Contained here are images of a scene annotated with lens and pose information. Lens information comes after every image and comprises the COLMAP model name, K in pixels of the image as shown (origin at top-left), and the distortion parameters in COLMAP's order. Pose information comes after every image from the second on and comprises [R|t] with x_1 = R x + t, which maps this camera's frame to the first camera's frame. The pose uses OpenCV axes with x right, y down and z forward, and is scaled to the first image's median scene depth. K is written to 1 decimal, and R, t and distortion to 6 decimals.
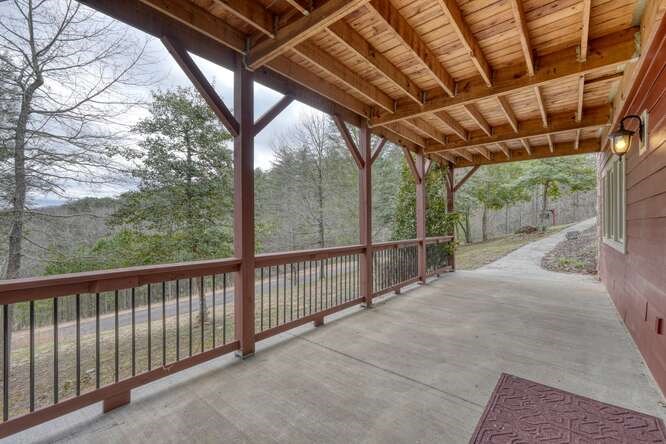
lens RADIAL K [[284.0, 0, 335.5], [0, 284.0, 223.0], [0, 0, 1]] dist [0.007365, 0.000076]
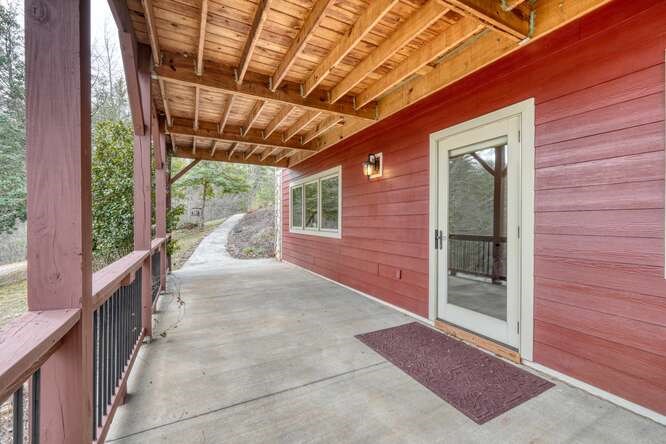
lens RADIAL K [[284.0, 0, 334.7], [0, 284.0, 222.8], [0, 0, 1]] dist [0.007365, 0.000076]
pose [[0.386000, -0.007730, 0.922466, -0.422589], [-0.000921, 0.999961, 0.008765, 0.010119], [-0.922498, -0.004232, 0.385978, 0.420247]]
